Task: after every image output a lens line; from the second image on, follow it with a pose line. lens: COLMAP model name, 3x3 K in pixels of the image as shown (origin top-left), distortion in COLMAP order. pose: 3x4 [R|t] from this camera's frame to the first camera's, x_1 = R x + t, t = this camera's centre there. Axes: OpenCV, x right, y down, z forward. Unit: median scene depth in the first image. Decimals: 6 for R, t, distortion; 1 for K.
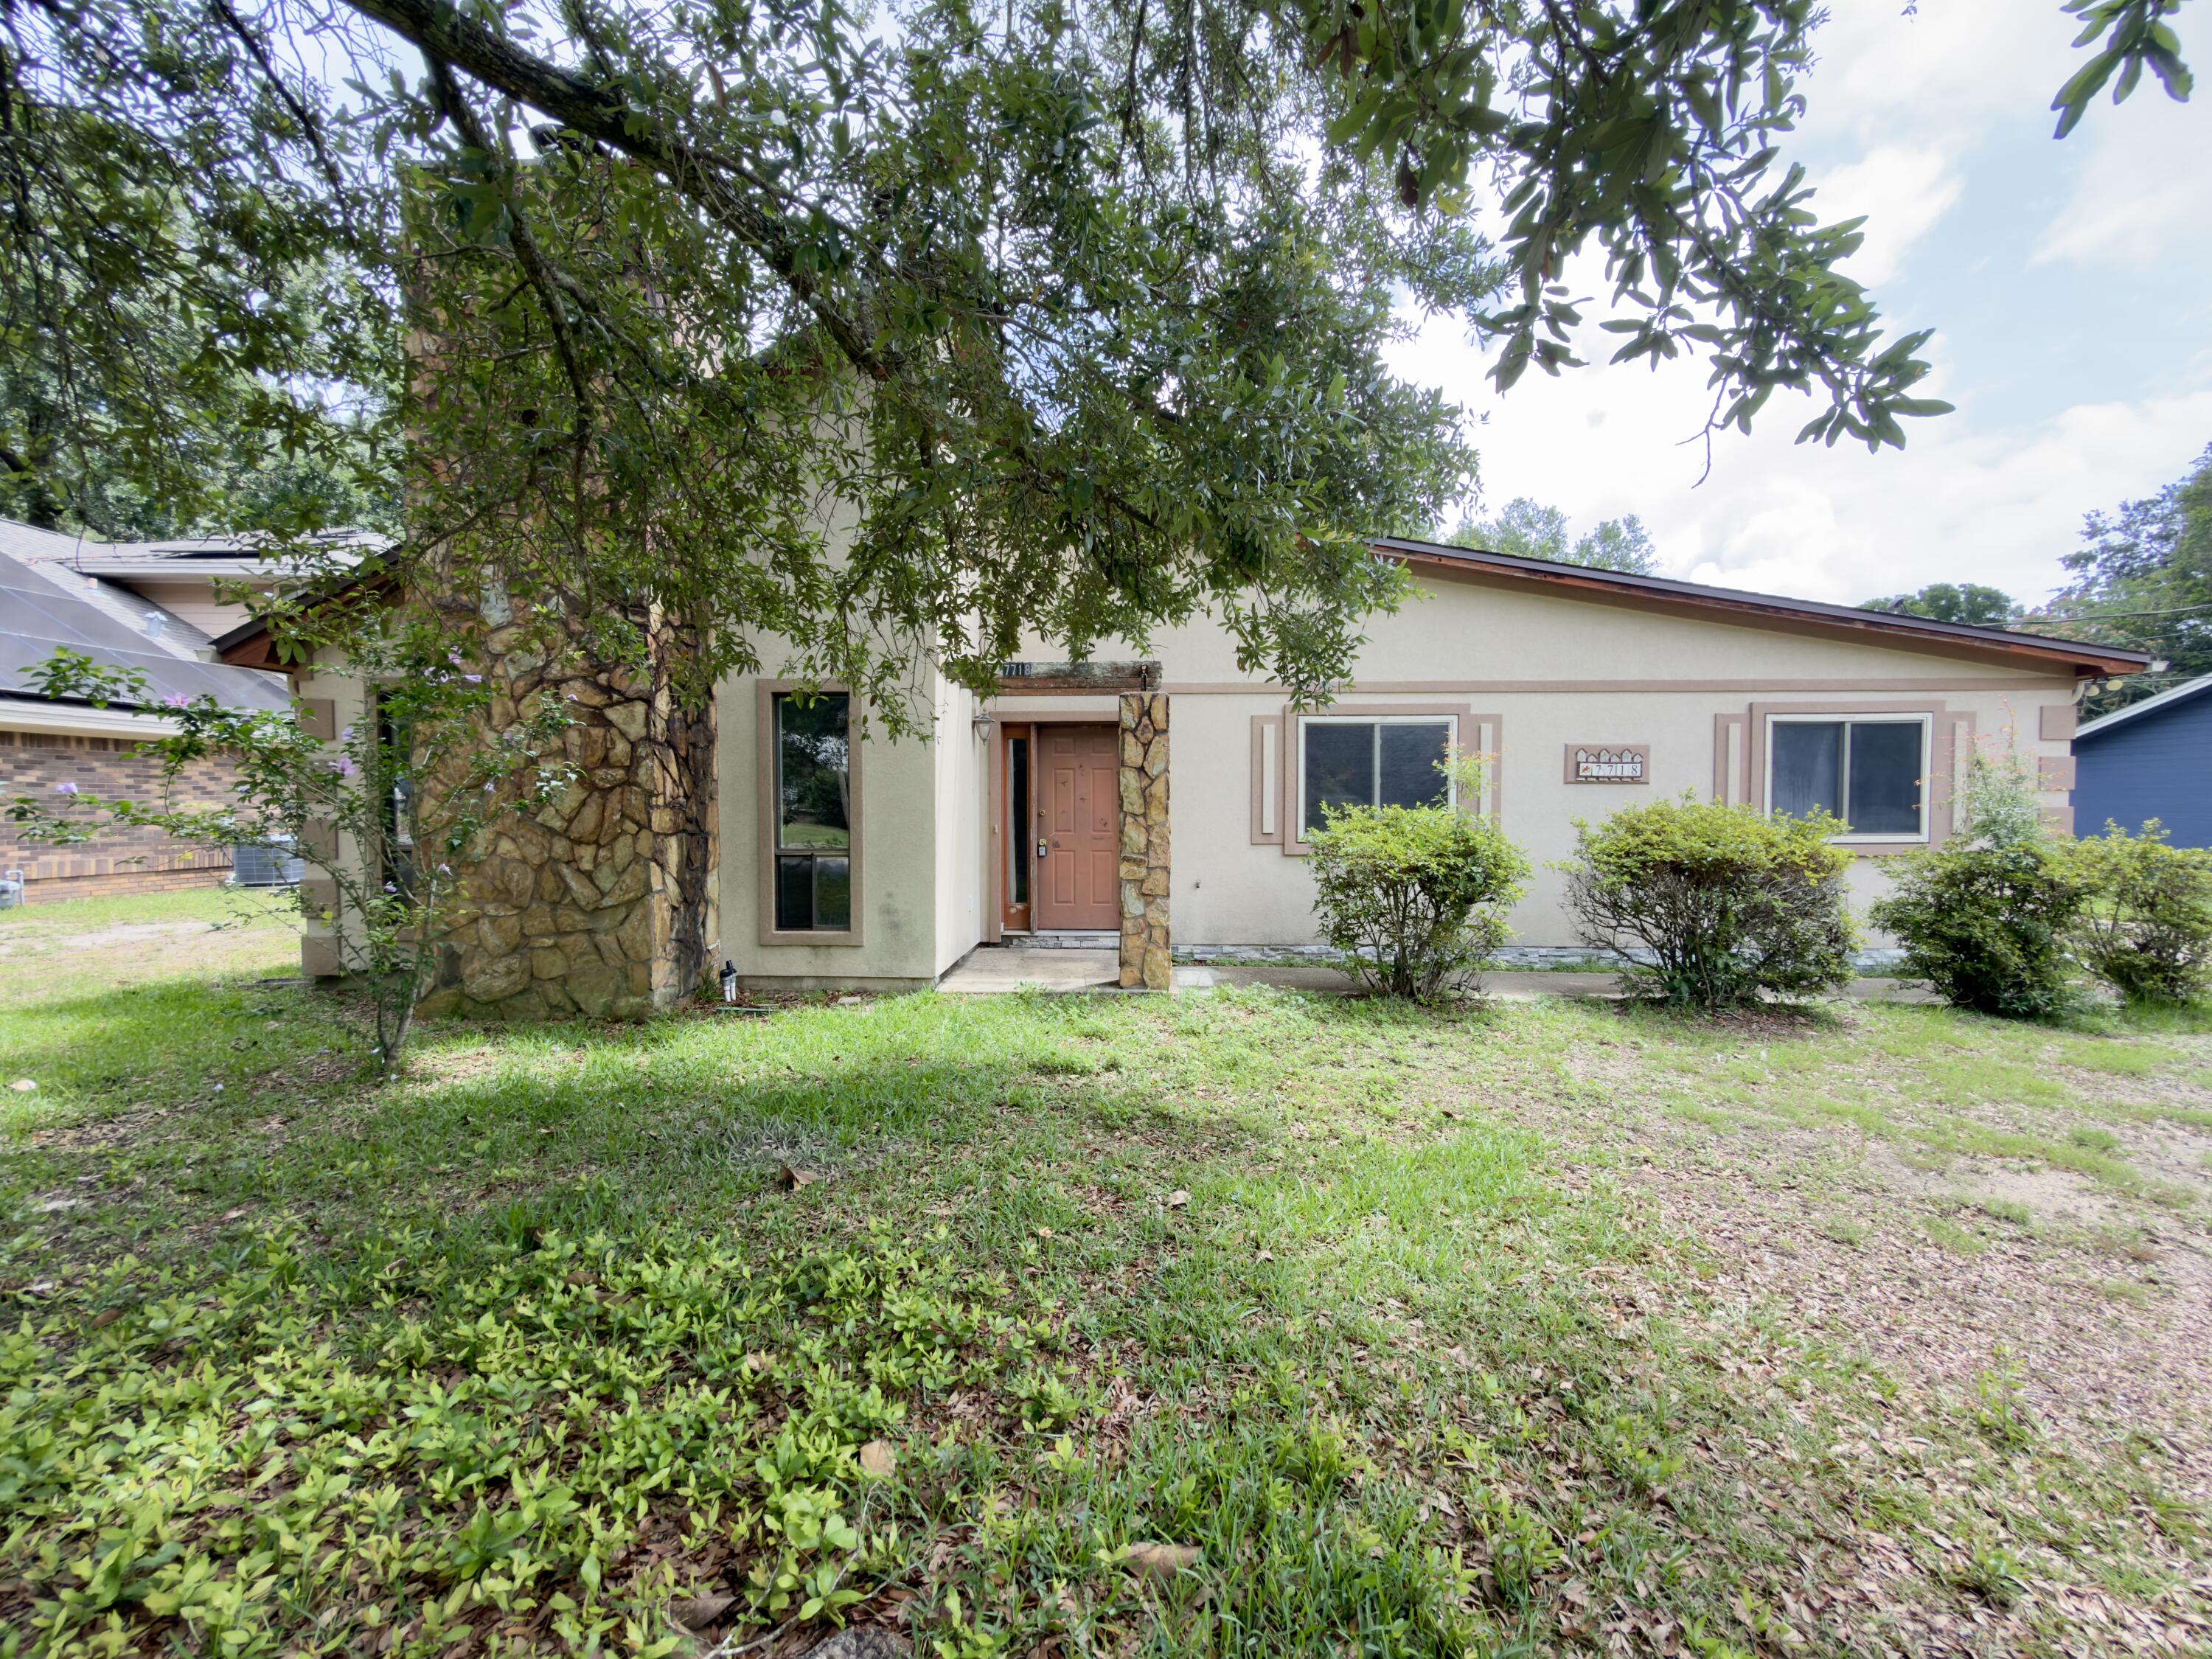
lens RADIAL K [[890.3, 0, 1107.8], [0, 890.3, 831.3], [0, 0, 1]] dist [0.000419, 0.000025]
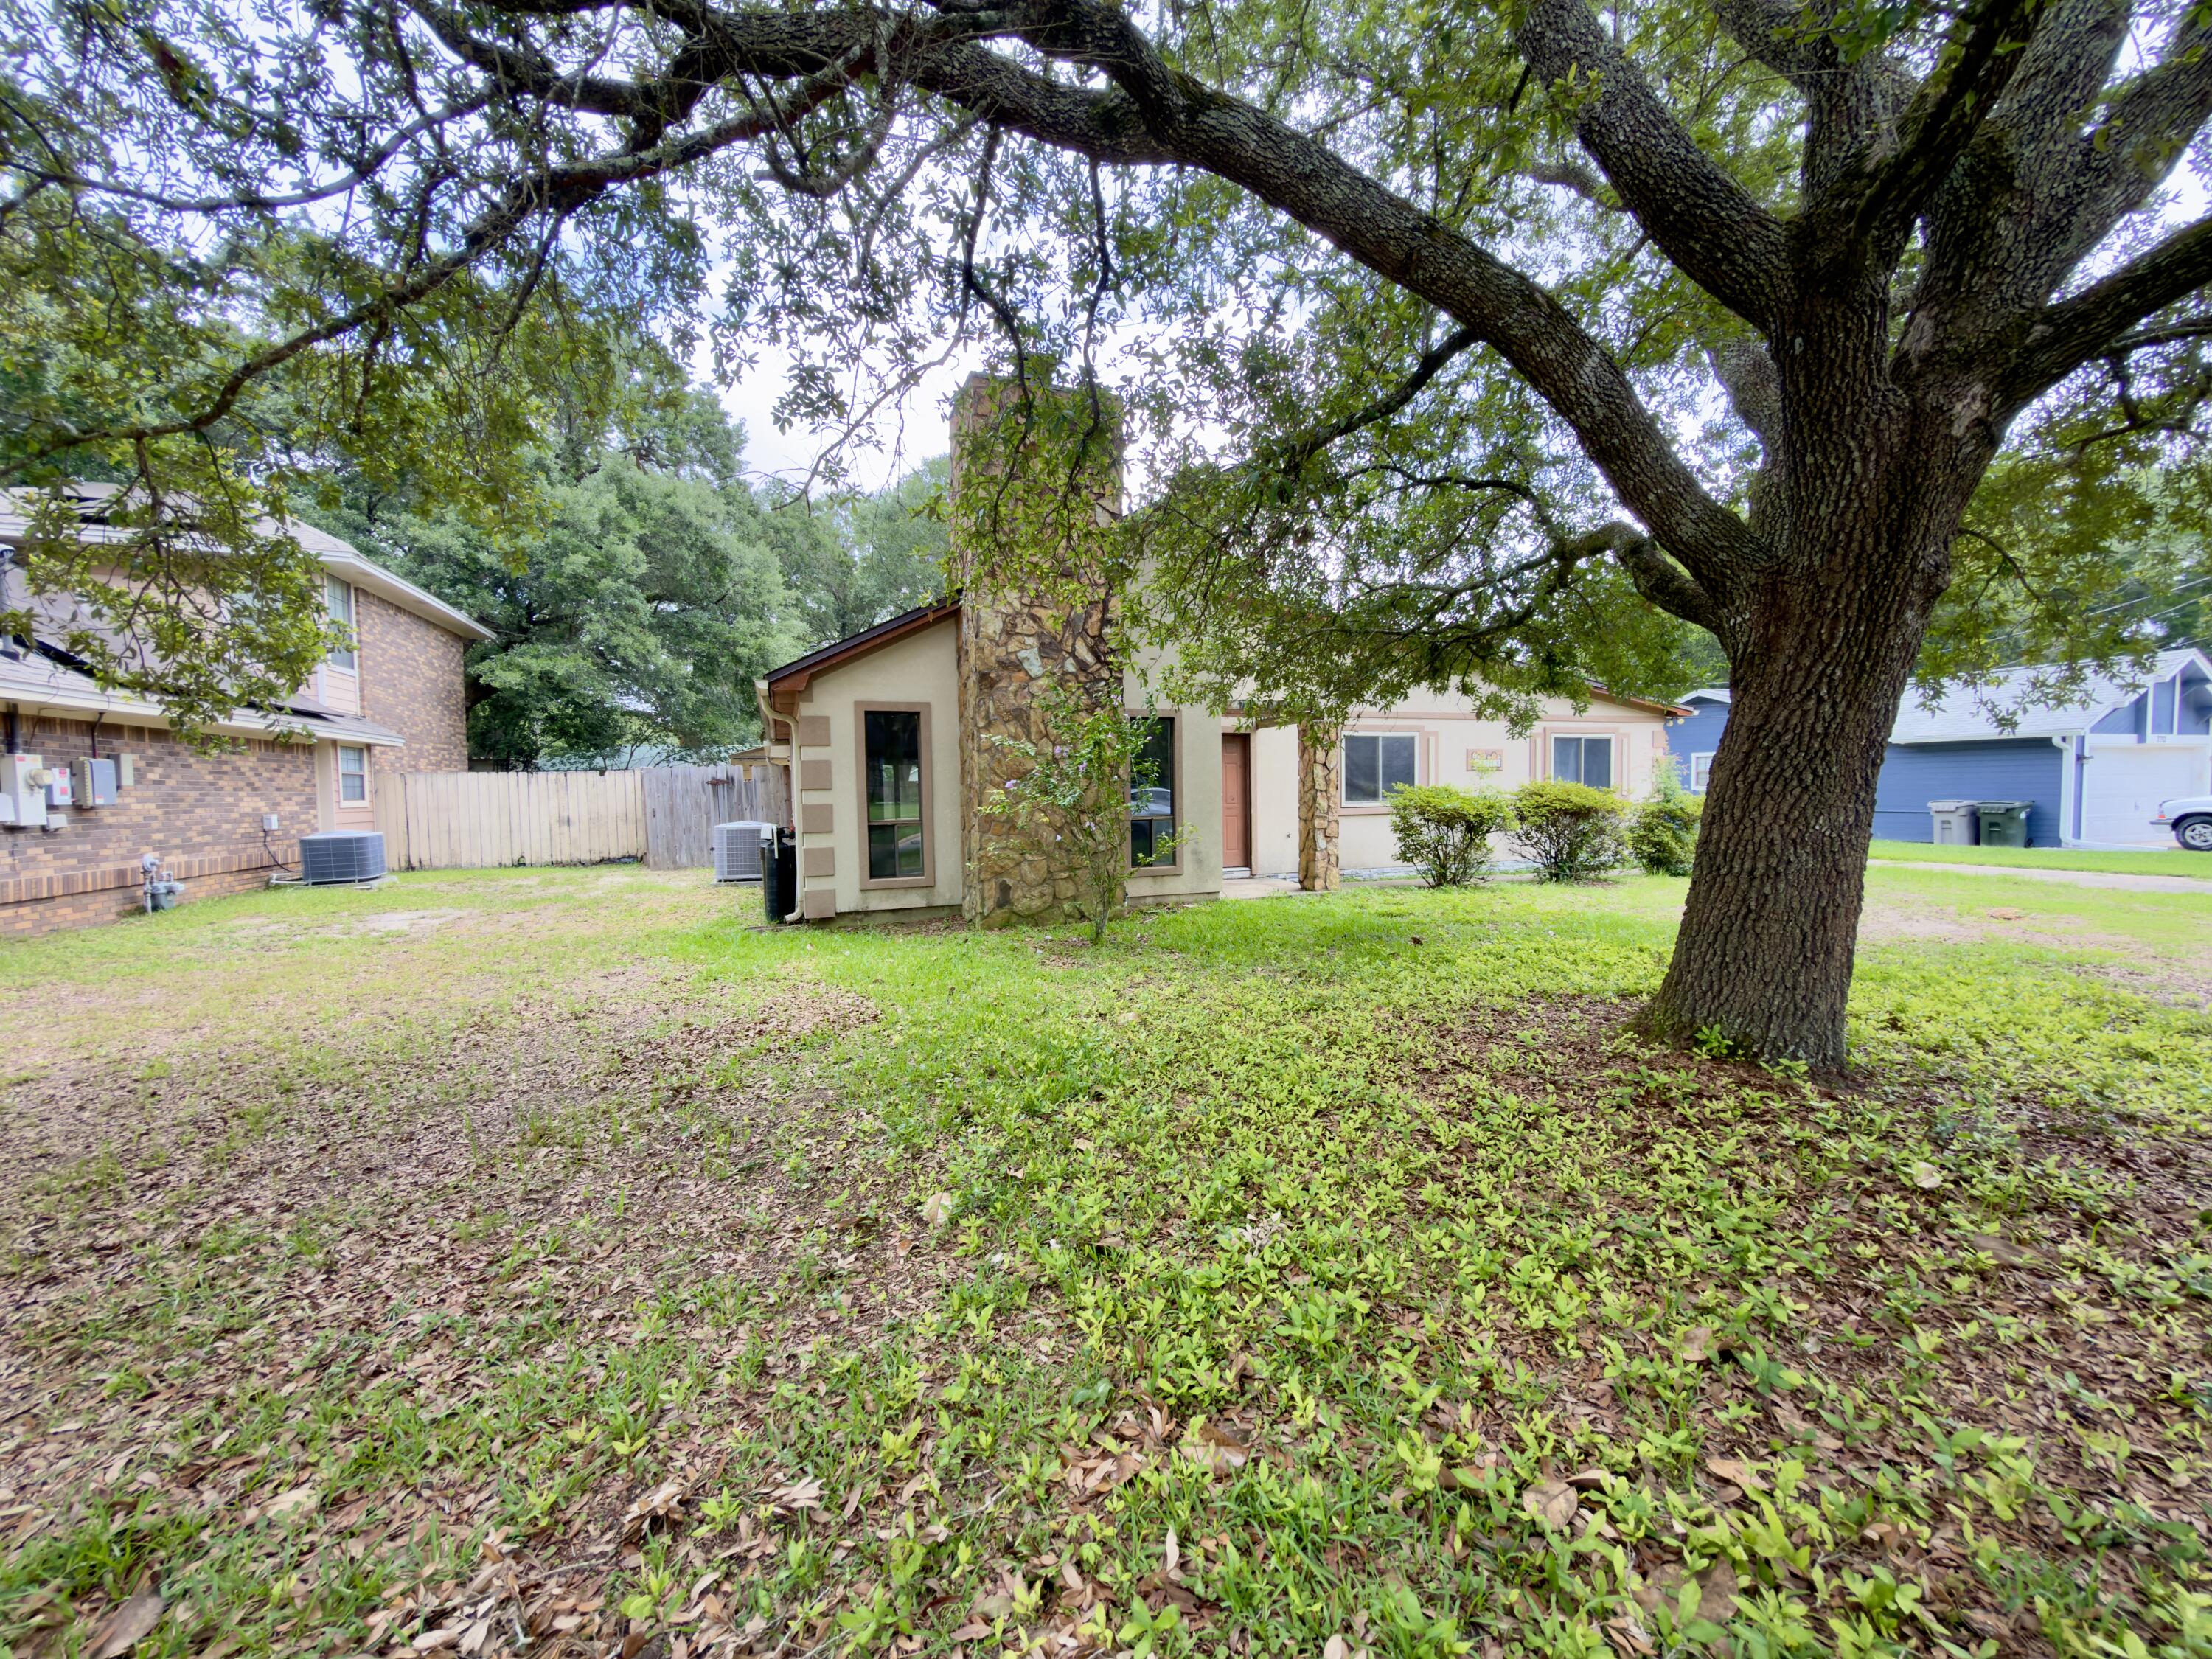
lens RADIAL K [[890.3, 0, 1104.0], [0, 890.3, 829.3], [0, 0, 1]] dist [0.000419, 0.000025]
pose [[0.922716, -0.032770, 0.384085, -1.048547], [0.027855, 0.999443, 0.018355, 0.013082], [-0.384473, -0.006238, 0.923115, -0.451295]]
